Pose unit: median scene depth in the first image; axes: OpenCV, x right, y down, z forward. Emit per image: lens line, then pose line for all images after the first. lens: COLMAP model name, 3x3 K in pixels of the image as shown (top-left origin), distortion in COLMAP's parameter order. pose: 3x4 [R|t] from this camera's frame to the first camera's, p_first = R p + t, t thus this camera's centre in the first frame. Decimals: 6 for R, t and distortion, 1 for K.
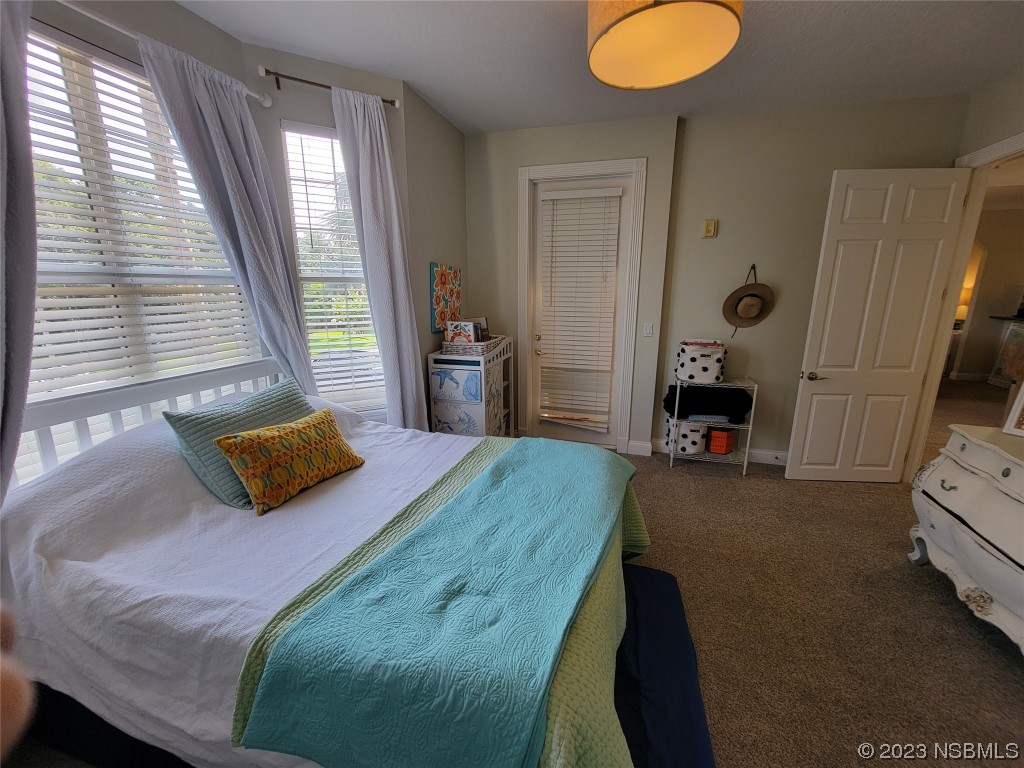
lens RADIAL K [[419.5, 0, 512.0], [0, 419.5, 384.0], [0, 0, 1]] dist [0.001030, 0.000103]
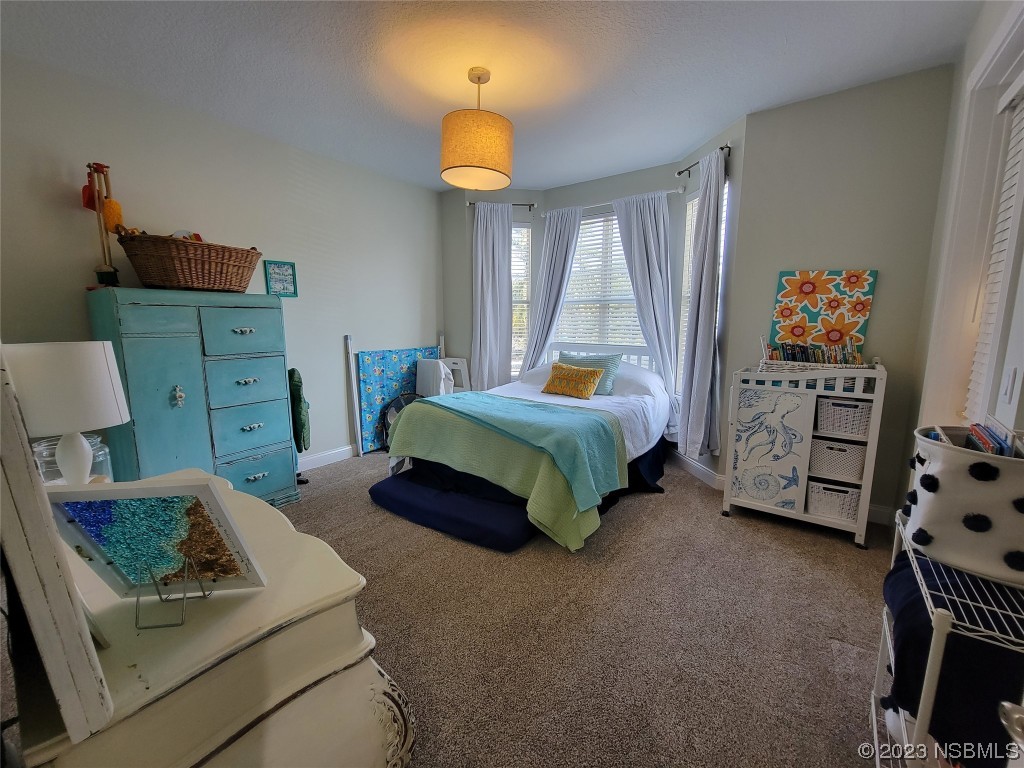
lens RADIAL K [[419.5, 0, 512.0], [0, 419.5, 384.0], [0, 0, 1]] dist [0.001030, 0.000103]
pose [[-0.394935, 0.141685, -0.907718, 0.946787], [-0.217350, 0.945578, 0.242161, -0.156593], [0.892628, 0.292930, -0.342647, 0.897530]]
